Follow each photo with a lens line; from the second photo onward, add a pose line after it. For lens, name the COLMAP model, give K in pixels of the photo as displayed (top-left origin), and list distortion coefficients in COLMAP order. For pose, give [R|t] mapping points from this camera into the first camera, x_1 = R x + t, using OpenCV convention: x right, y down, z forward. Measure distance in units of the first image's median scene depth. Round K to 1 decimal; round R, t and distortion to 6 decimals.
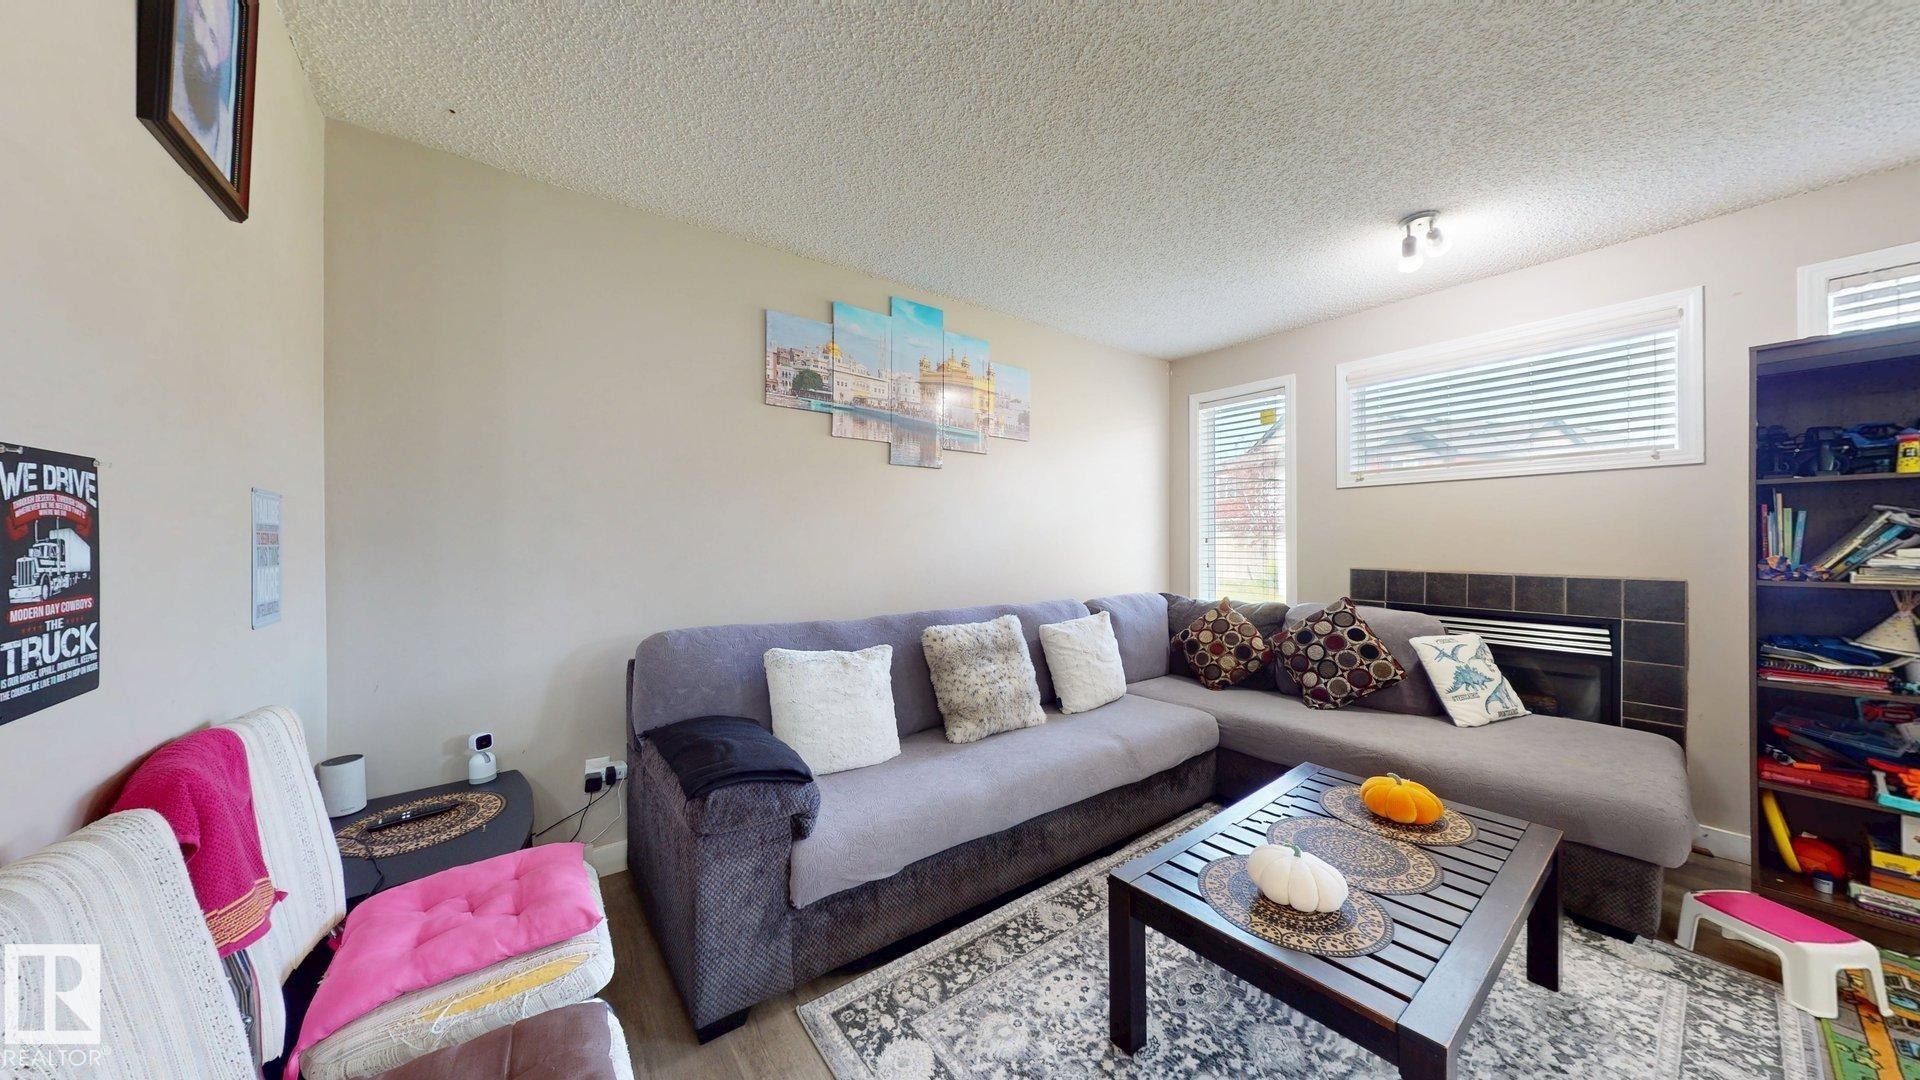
lens RADIAL K [[607.9, 0, 959.9], [0, 607.9, 542.0], [0, 0, 1]] dist [0.001195, -0.000063]
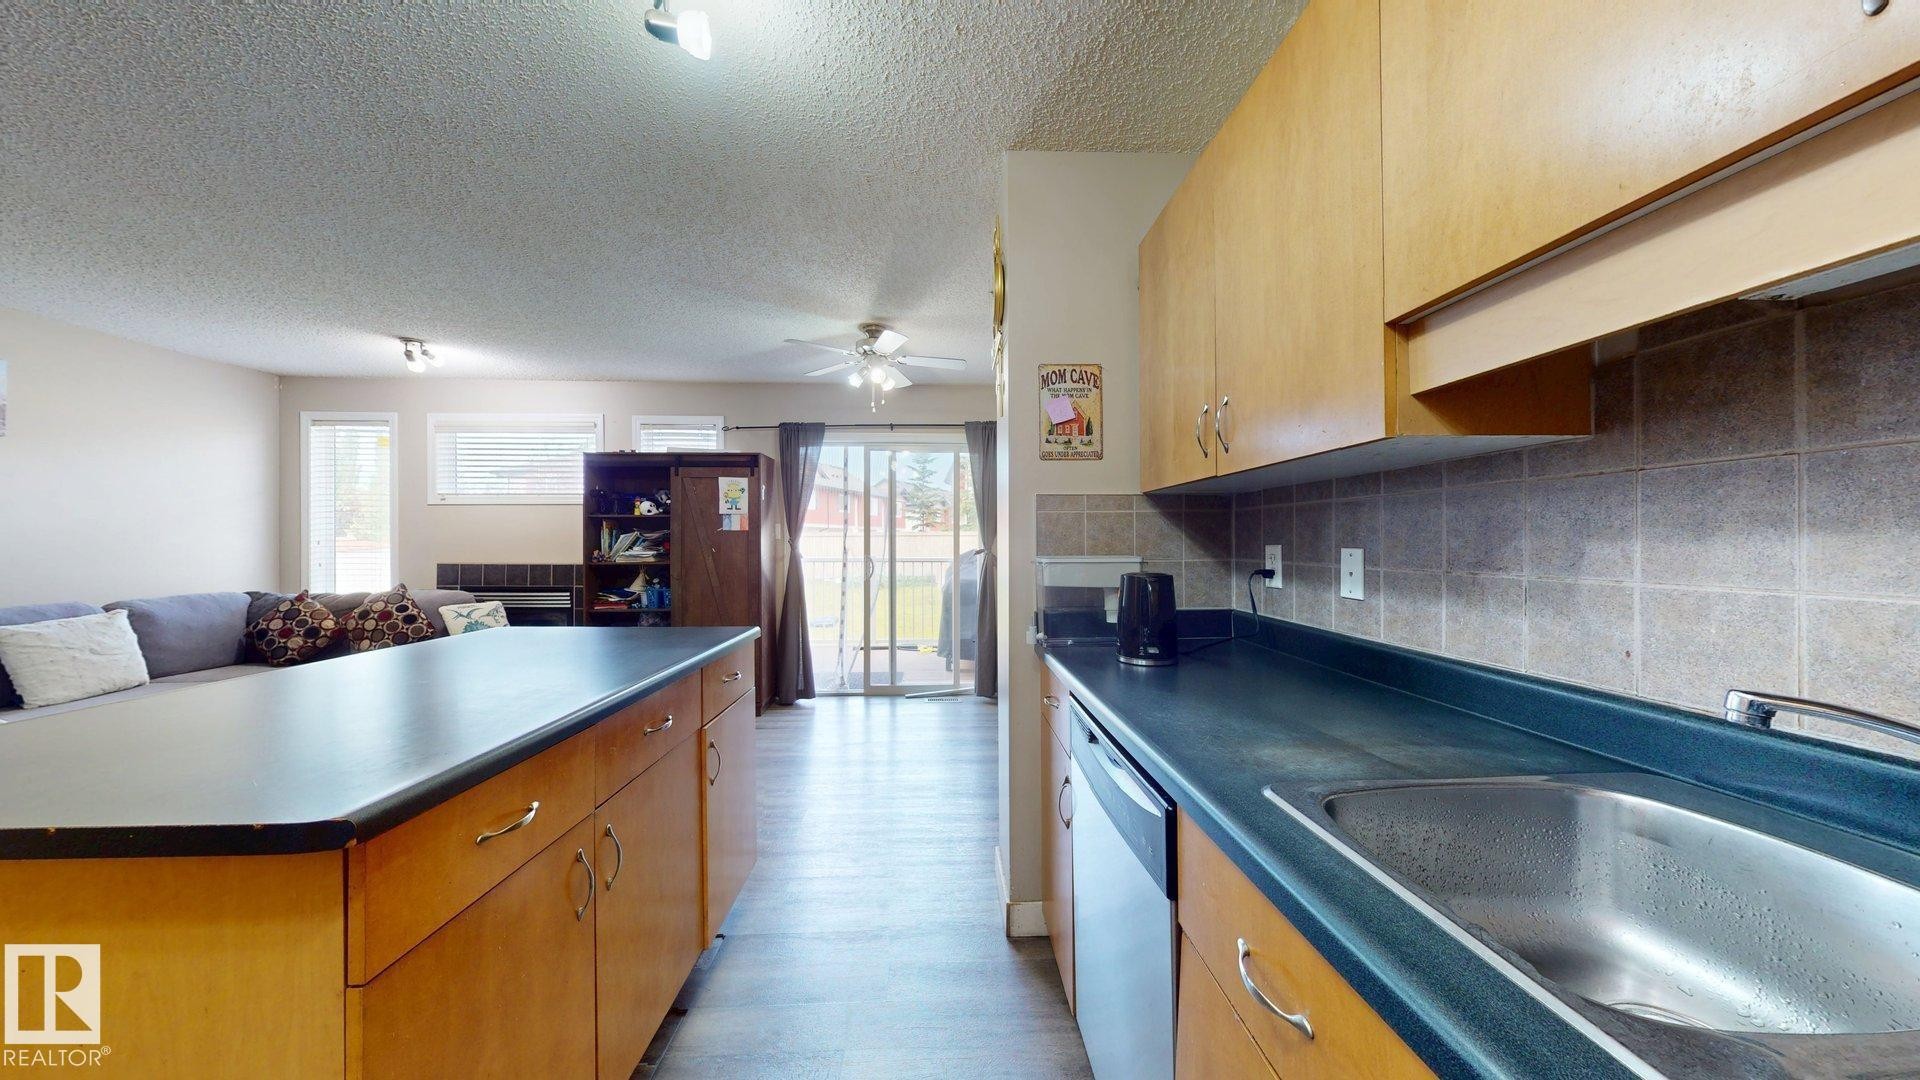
lens RADIAL K [[607.9, 0, 959.9], [0, 607.9, 542.0], [0, 0, 1]] dist [0.001195, -0.000063]
pose [[0.565254, 0.001561, 0.824915, 0.225759], [0.000841, 0.999997, -0.002468, -0.000608], [-0.824916, 0.002089, 0.565251, -0.967164]]
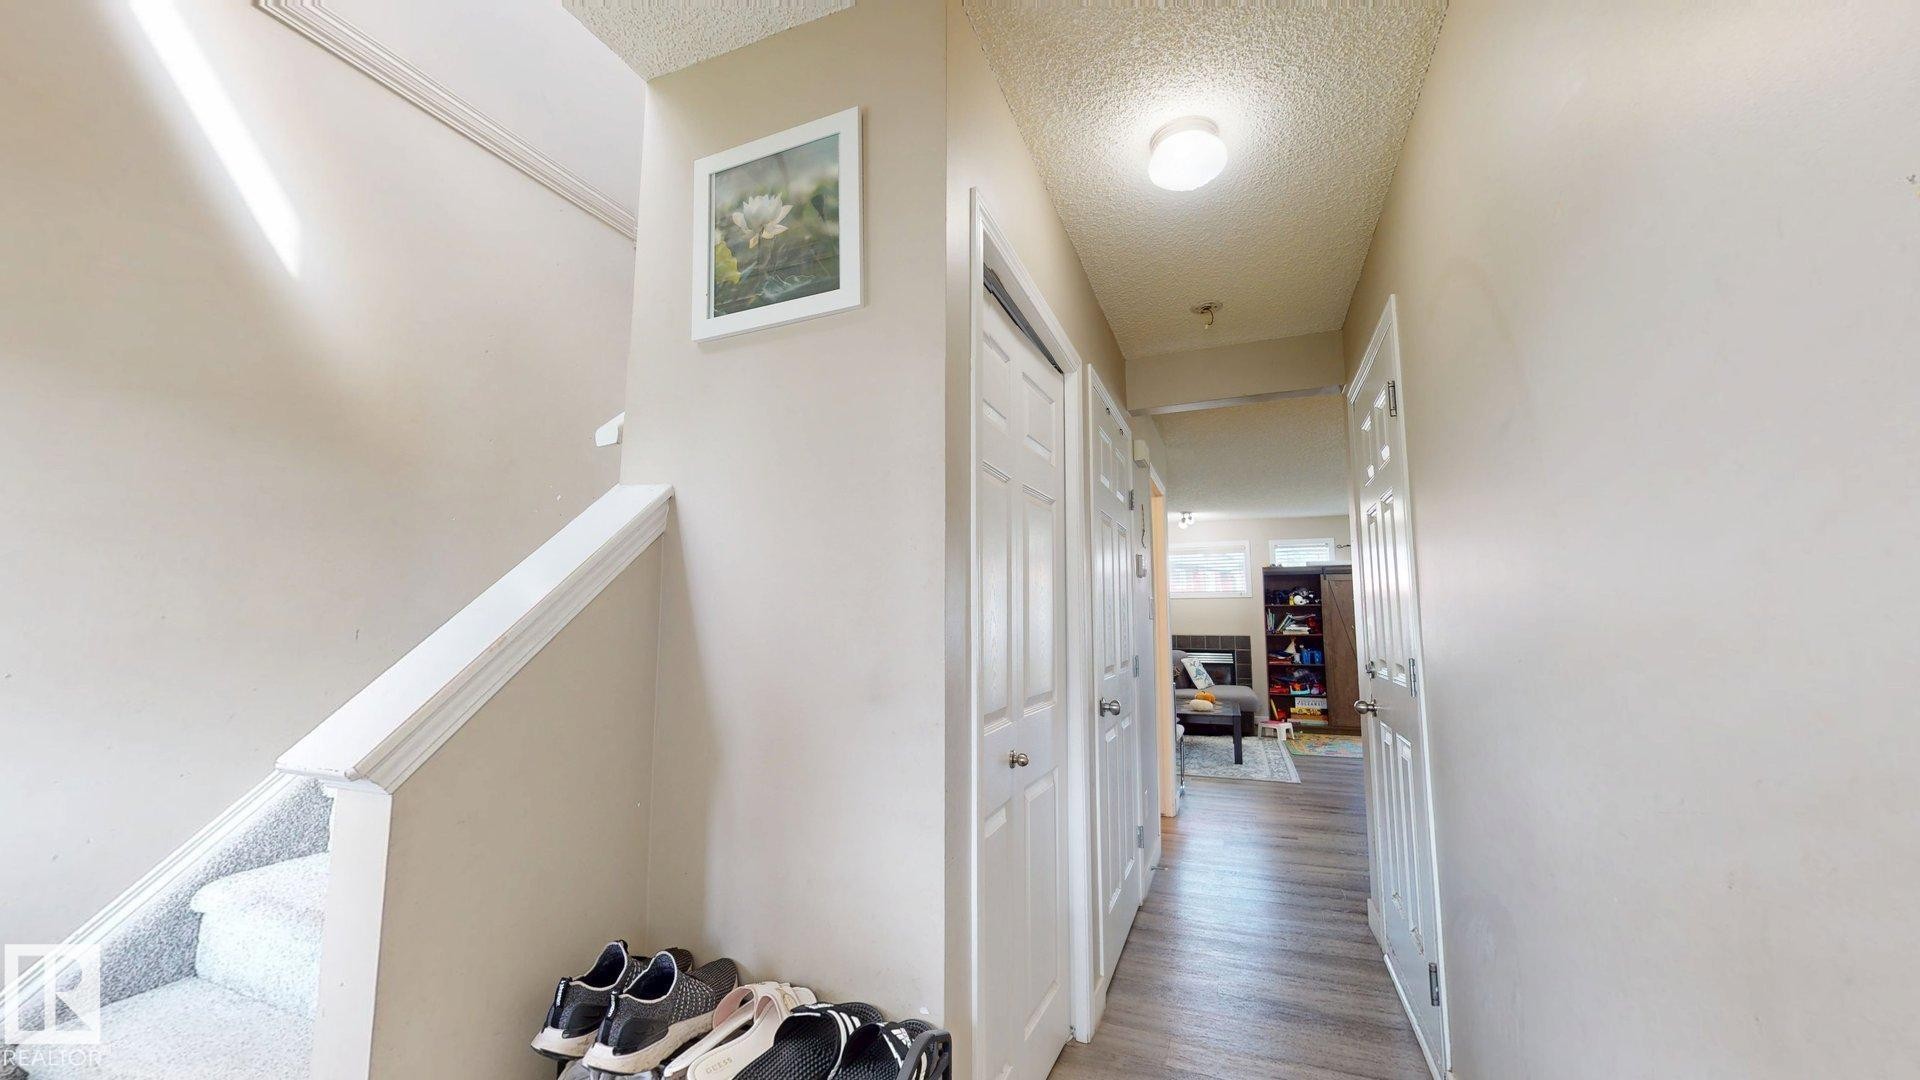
lens RADIAL K [[705.4, 0, 960.0], [0, 705.4, 540.0], [0, 0, 1]] dist [-0.000089, -0.000035]
pose [[0.858357, 0.062994, 0.509172, -1.728882], [-0.003233, 0.993078, -0.117412, 0.006973], [-0.513043, 0.099135, 0.852619, -1.206084]]
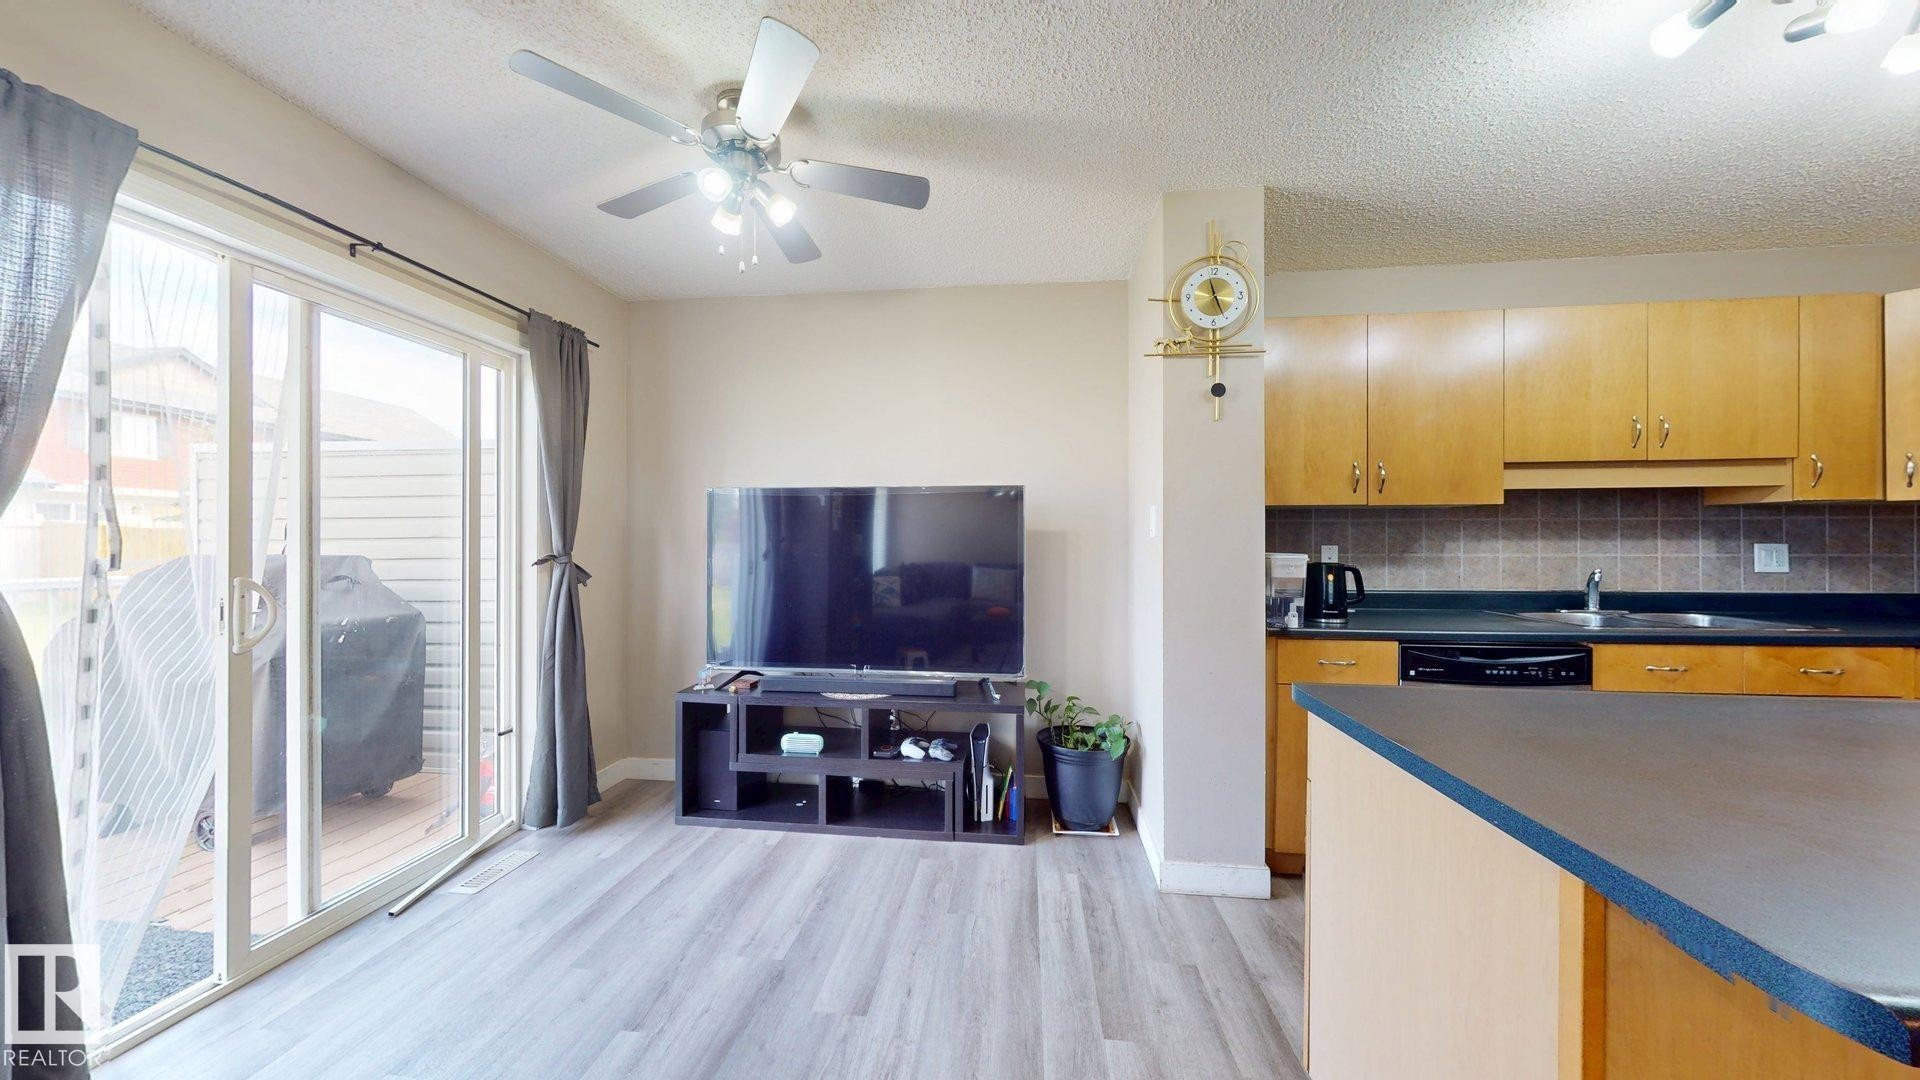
lens RADIAL K [[607.9, 0, 959.9], [0, 607.9, 542.0], [0, 0, 1]] dist [0.001195, -0.000063]
pose [[-0.726520, 0.004299, 0.687132, 0.600875], [0.001788, 0.999989, -0.004366, 0.001295], [-0.687143, -0.001943, -0.726519, 0.262629]]
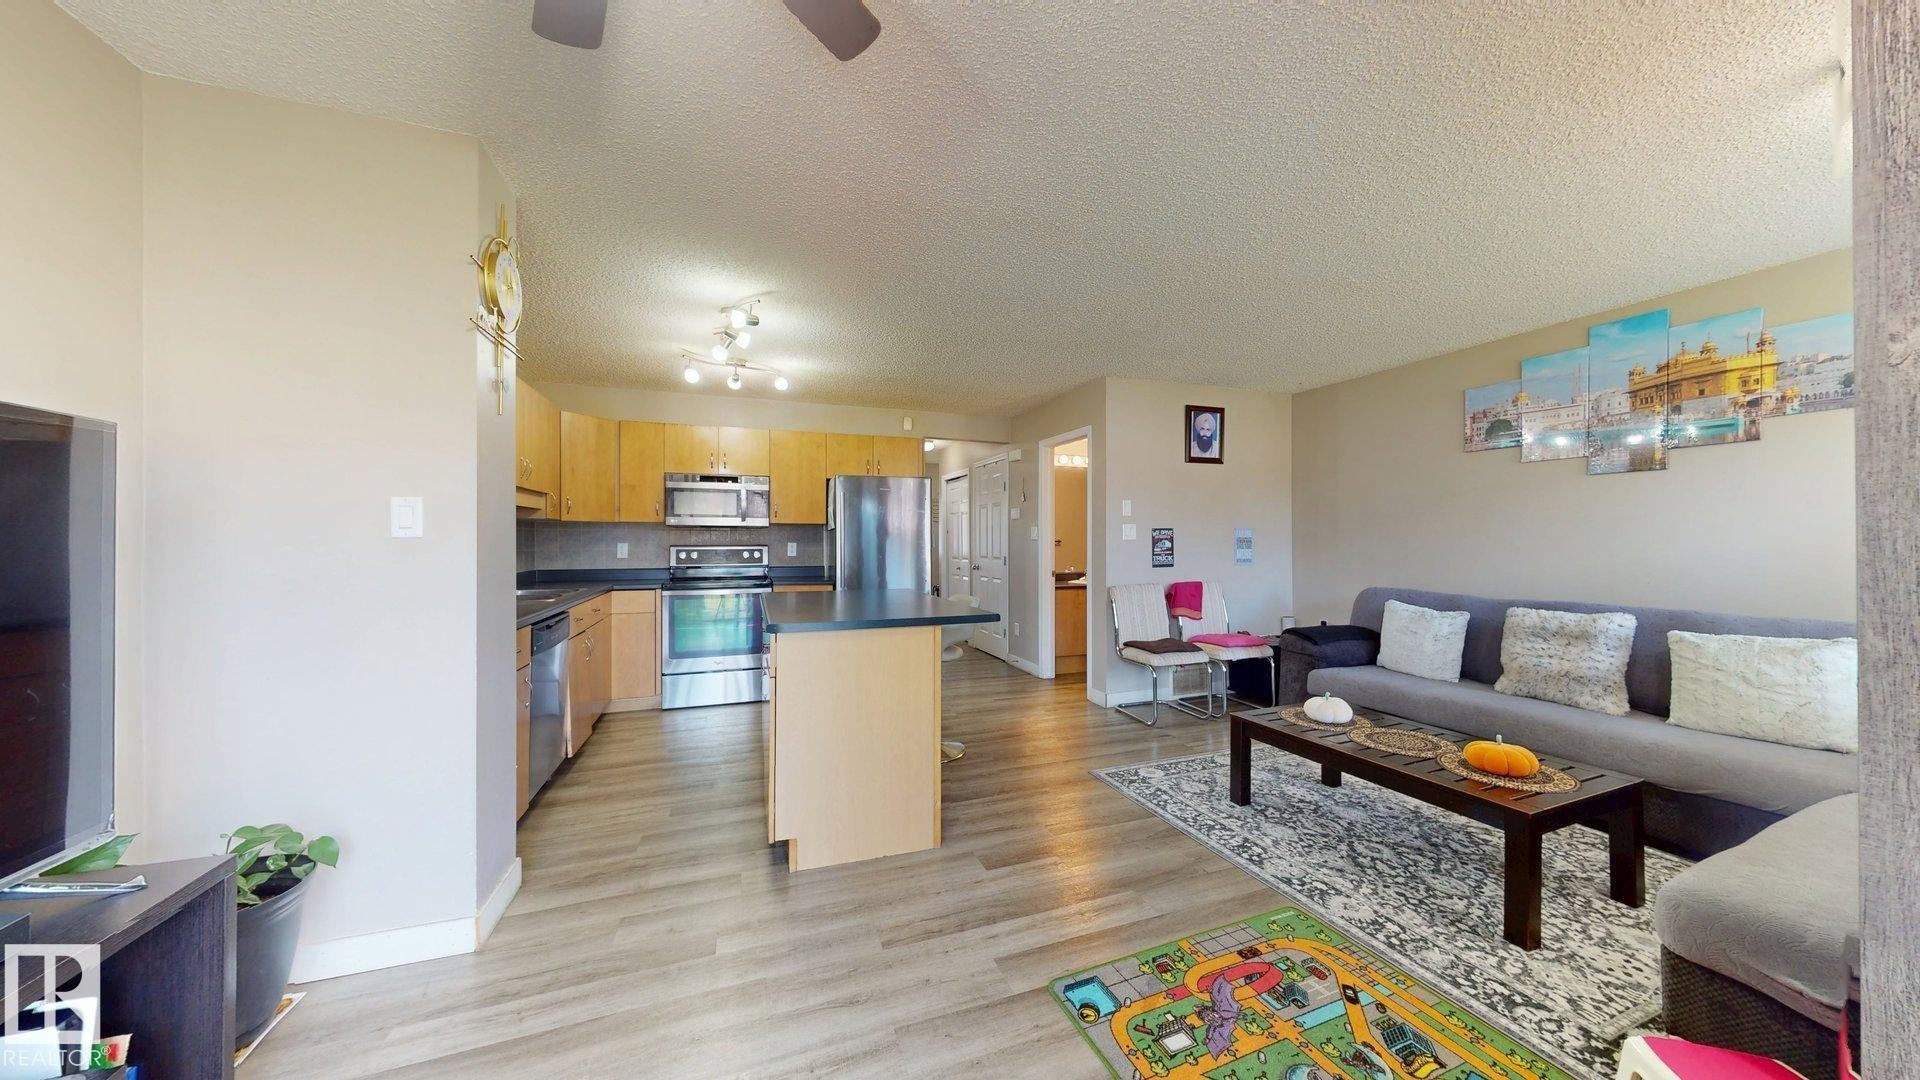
lens RADIAL K [[607.9, 0, 959.9], [0, 607.9, 542.0], [0, 0, 1]] dist [0.001195, -0.000063]
pose [[-0.288275, 0.002442, -0.957544, 1.486359], [0.000846, 0.999997, 0.002296, -0.005626], [0.957547, -0.000148, -0.288277, 0.219846]]
